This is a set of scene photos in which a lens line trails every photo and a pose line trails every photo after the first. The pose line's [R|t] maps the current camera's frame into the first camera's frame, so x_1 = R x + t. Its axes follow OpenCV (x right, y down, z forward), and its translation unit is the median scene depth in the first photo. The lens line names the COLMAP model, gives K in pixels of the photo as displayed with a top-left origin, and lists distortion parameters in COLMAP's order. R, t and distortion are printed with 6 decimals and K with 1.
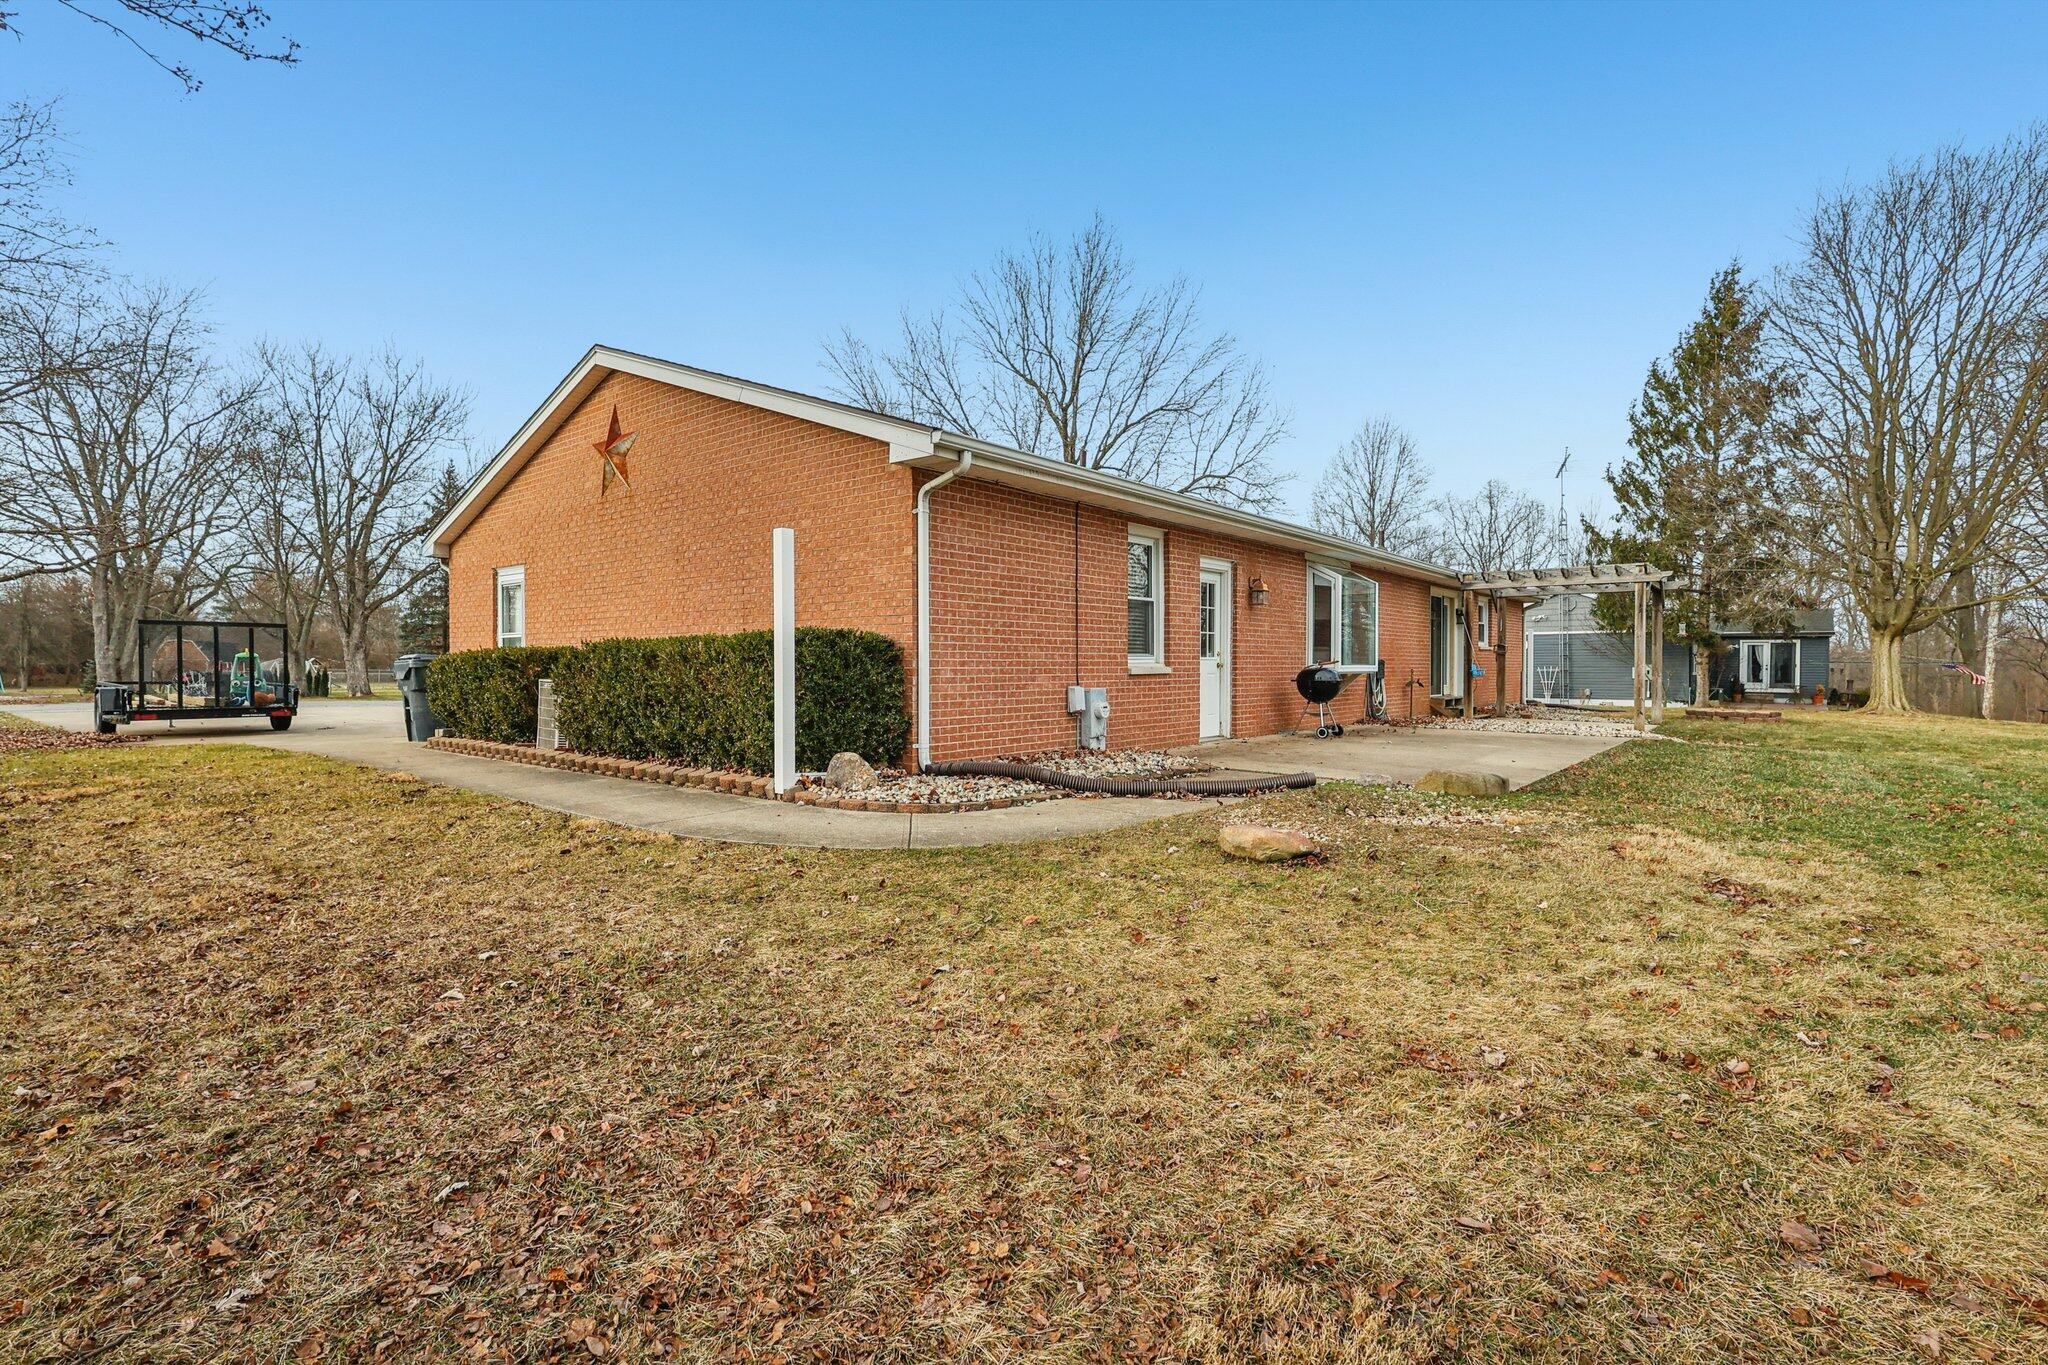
lens RADIAL K [[952.0, 0, 1028.7], [0, 952.0, 684.6], [0, 0, 1]] dist [0.000156, -0.000526]
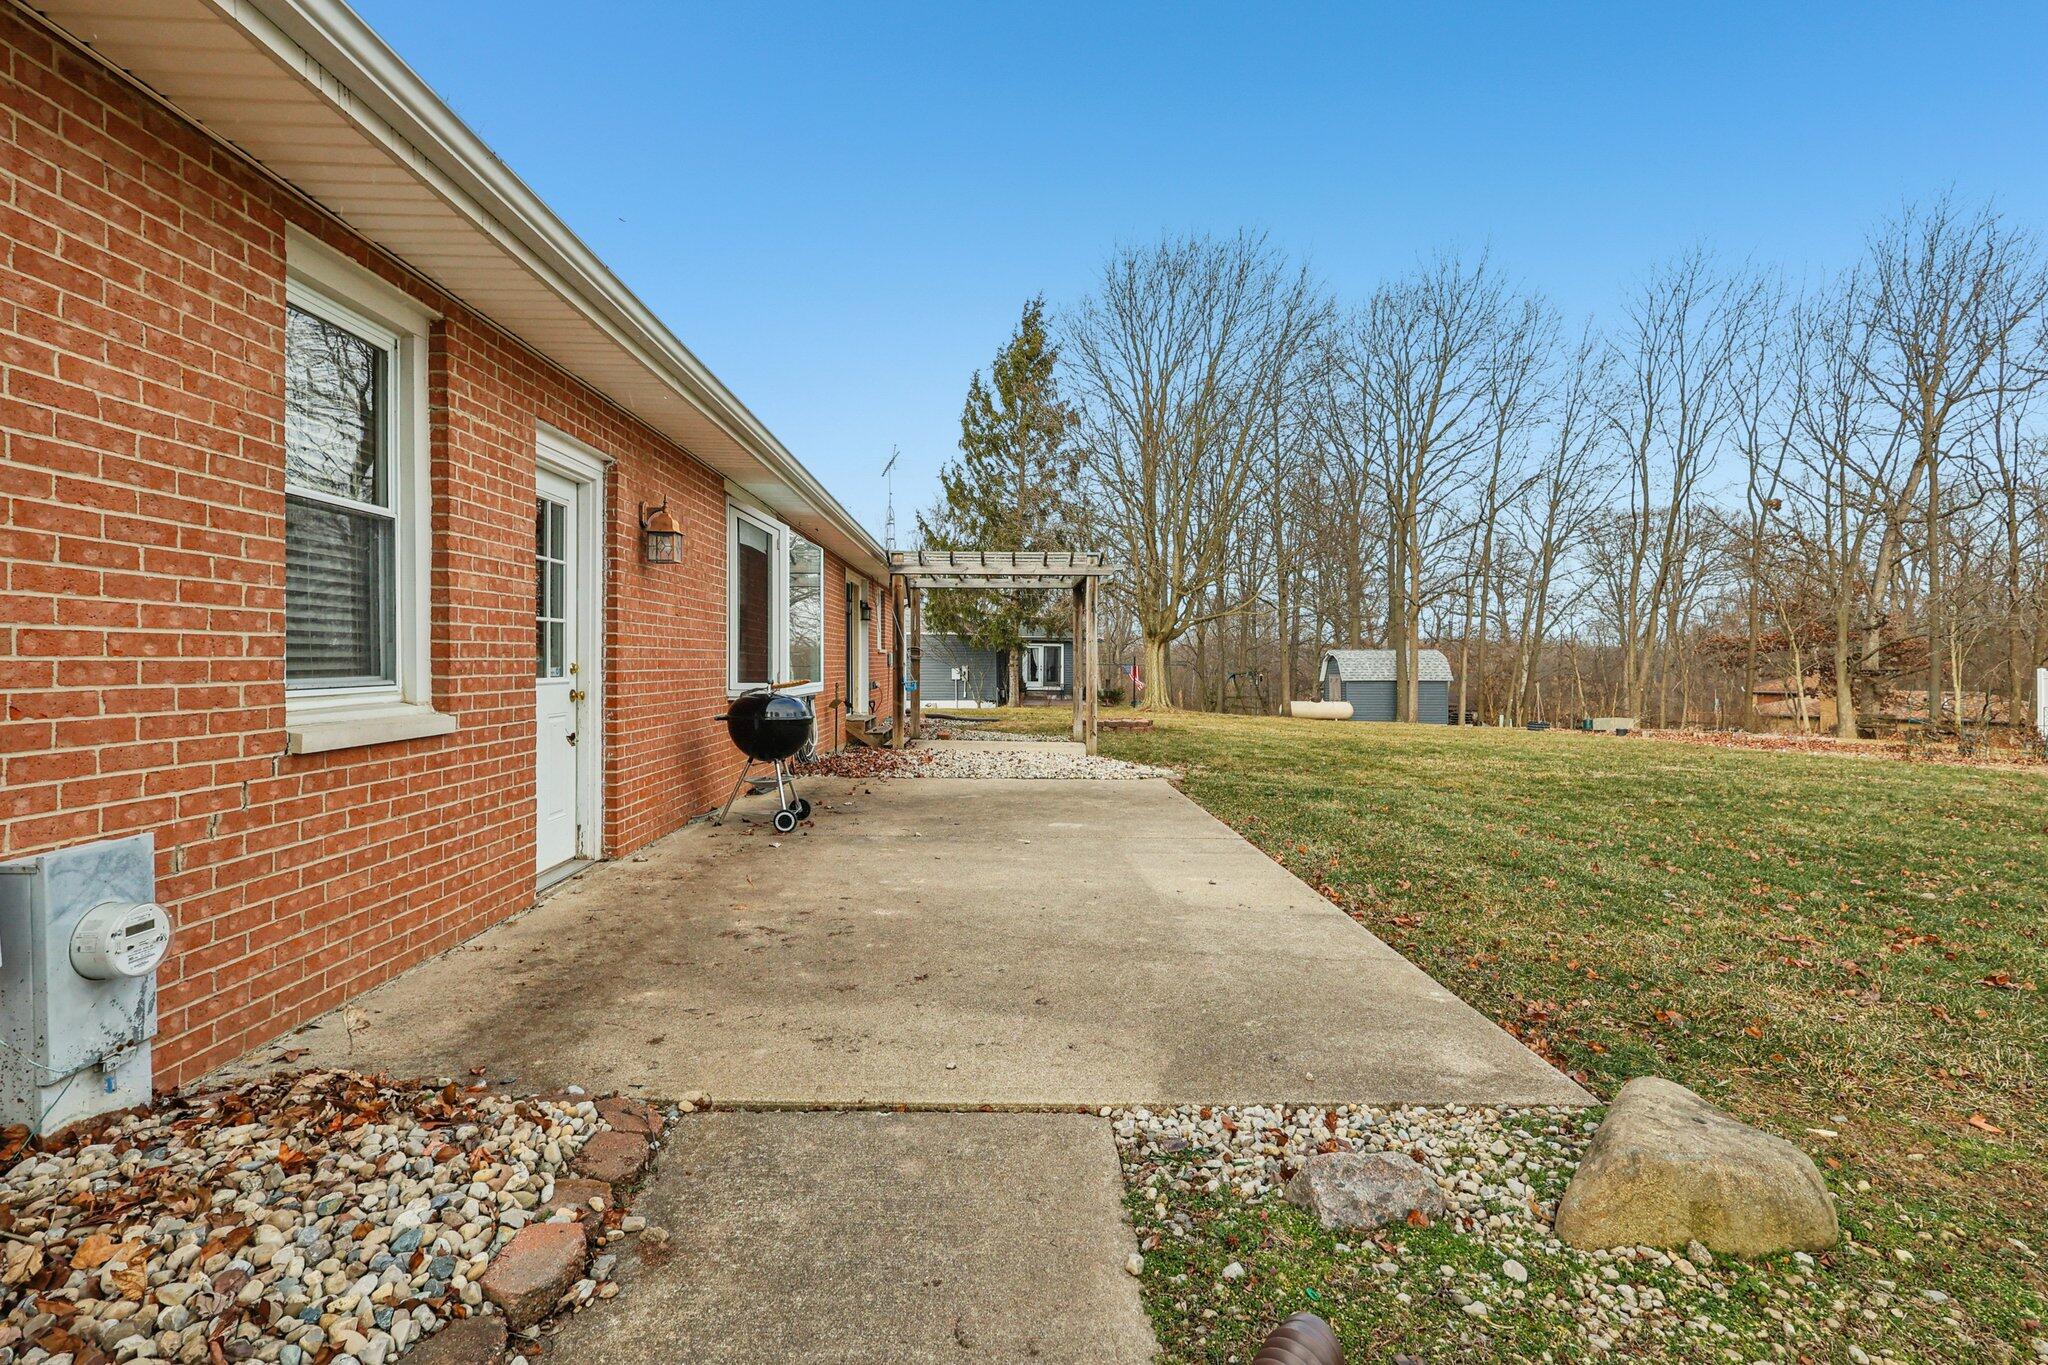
lens RADIAL K [[952.0, 0, 1041.3], [0, 952.0, 665.4], [0, 0, 1]] dist [0.000156, -0.000526]
pose [[0.745025, 0.004064, 0.667024, 0.065509], [0.004715, 0.999924, -0.011359, -0.026082], [-0.667020, 0.011608, 0.744949, 0.503664]]
